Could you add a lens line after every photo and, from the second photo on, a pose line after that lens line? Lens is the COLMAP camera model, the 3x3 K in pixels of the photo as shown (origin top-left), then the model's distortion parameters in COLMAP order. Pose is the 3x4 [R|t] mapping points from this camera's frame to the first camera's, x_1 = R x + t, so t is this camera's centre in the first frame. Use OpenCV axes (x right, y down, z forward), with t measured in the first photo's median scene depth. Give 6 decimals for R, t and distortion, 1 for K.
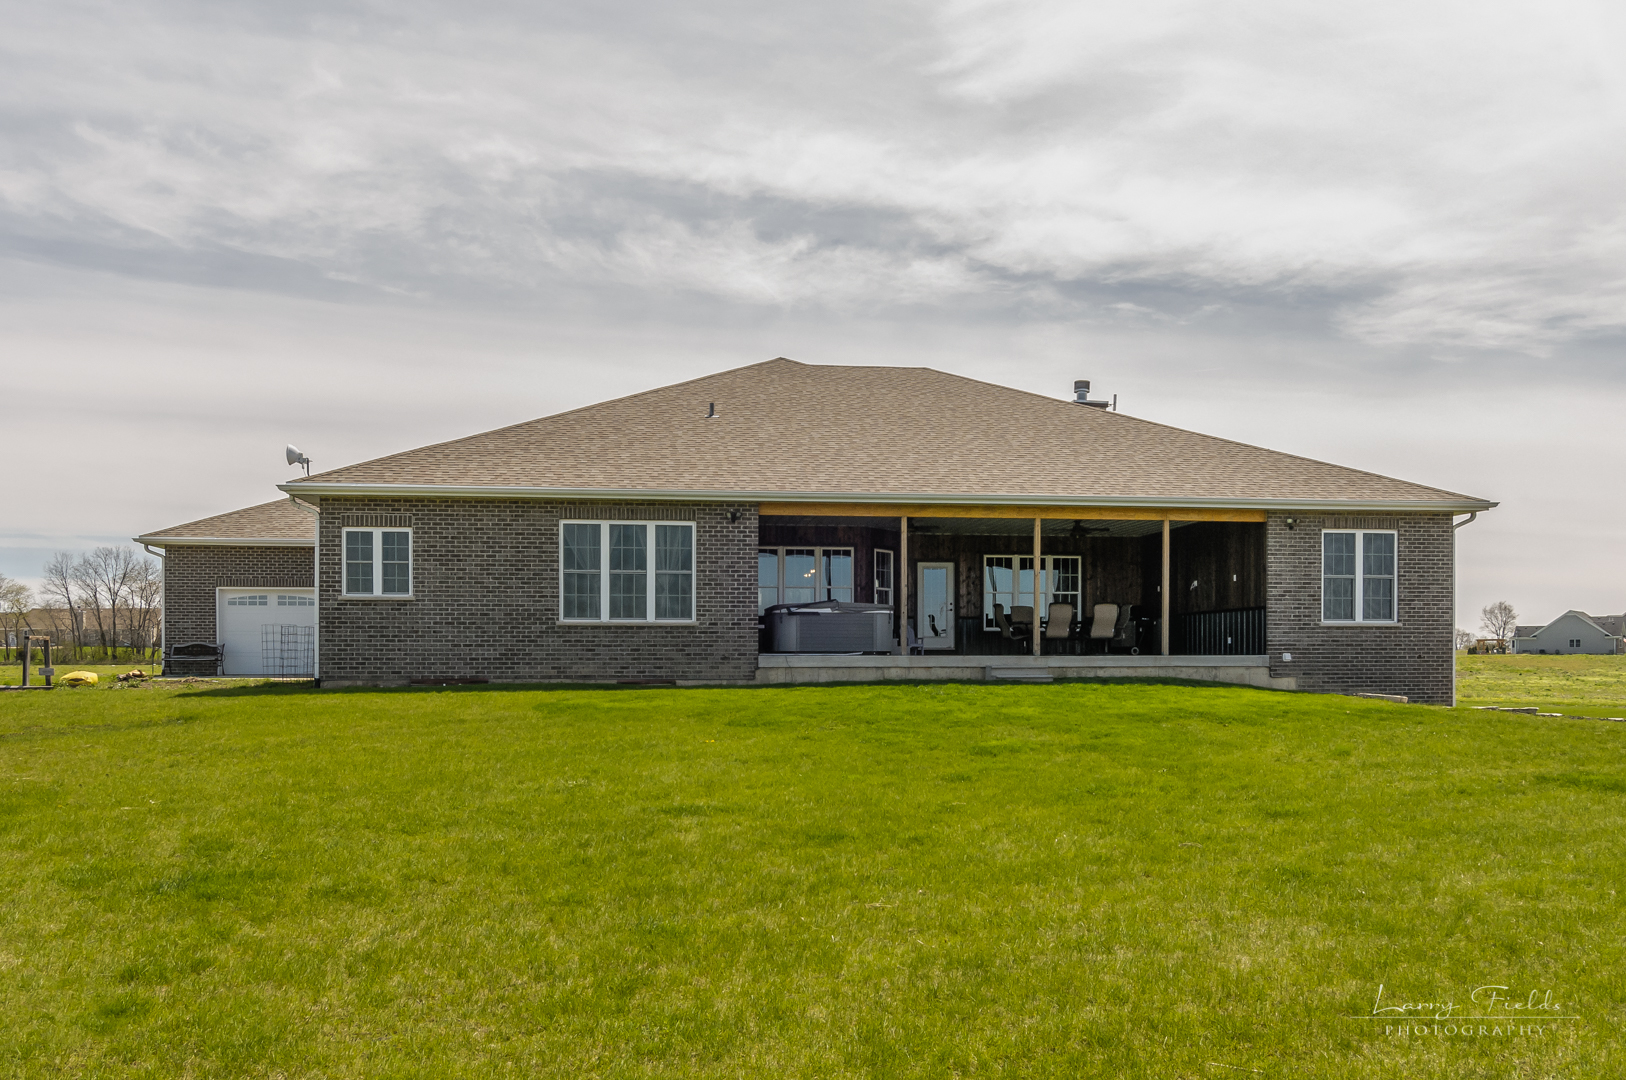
lens RADIAL K [[1211.4, 0, 806.7], [0, 1211.4, 634.4], [0, 0, 1]] dist [-0.008807, -0.005286]
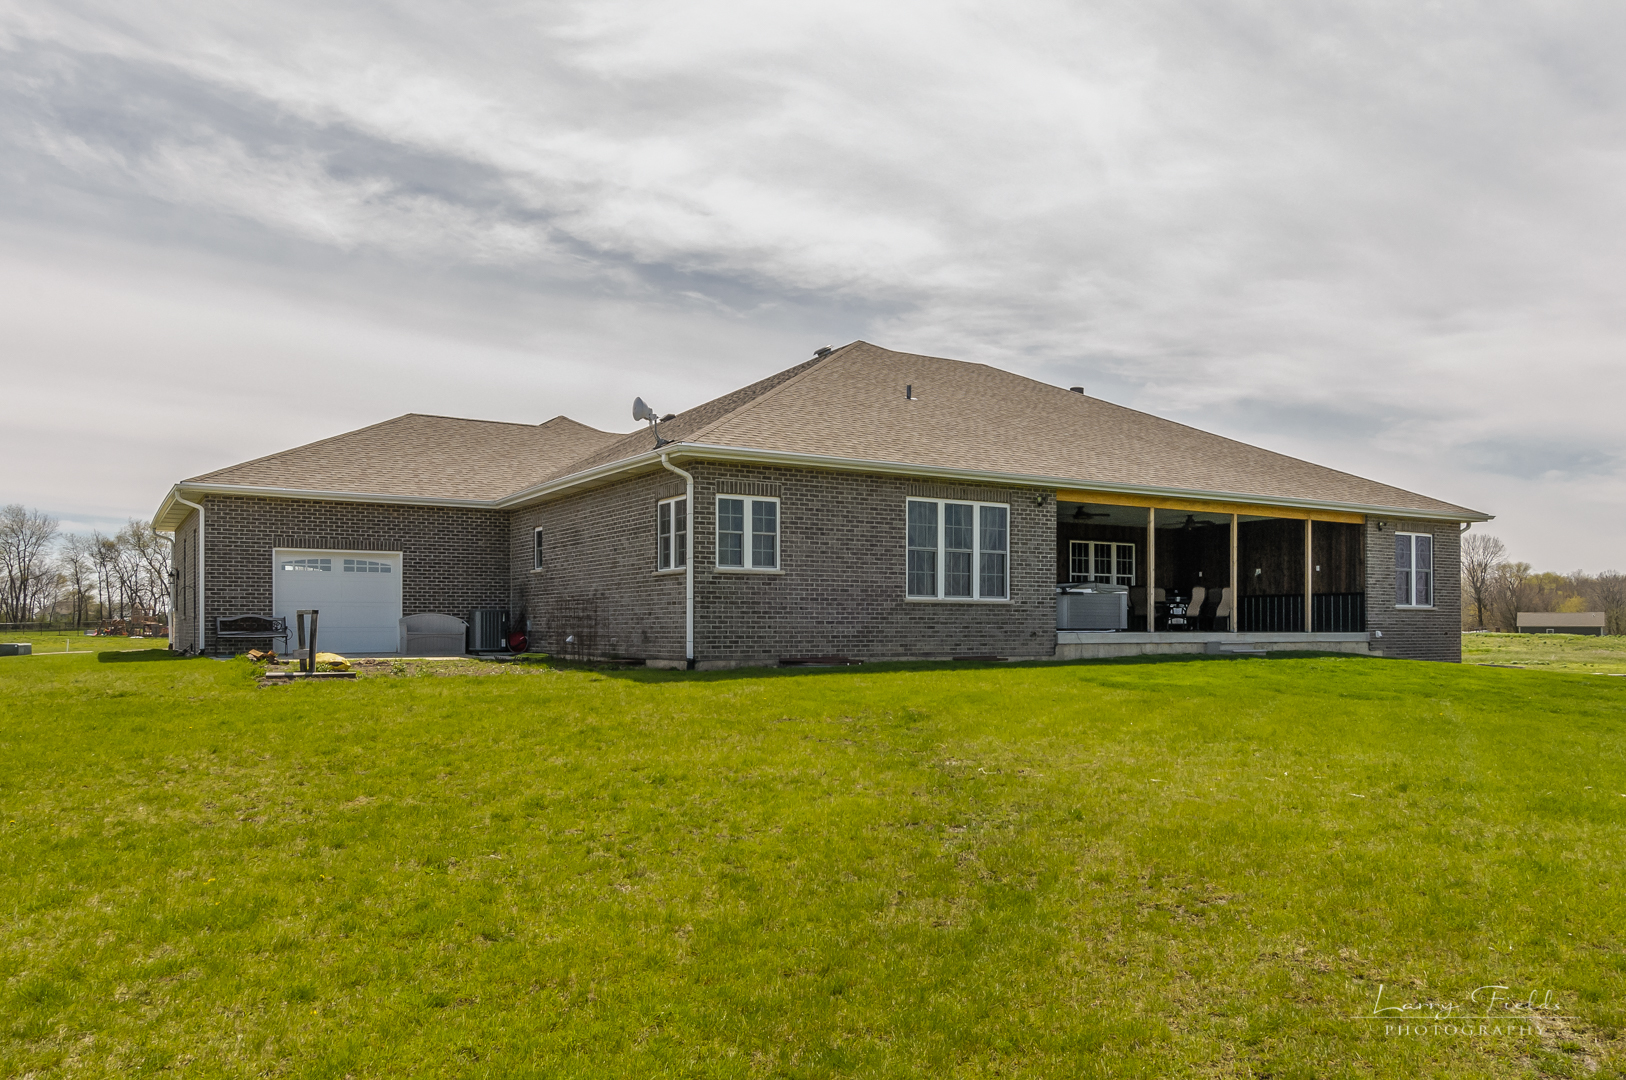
lens RADIAL K [[1211.4, 0, 806.7], [0, 1211.4, 634.4], [0, 0, 1]] dist [-0.008807, -0.005286]
pose [[0.906875, -0.000624, 0.421400, -0.686013], [-0.009749, 0.999700, 0.022460, -0.002908], [-0.421287, -0.024477, 0.906597, 0.128633]]
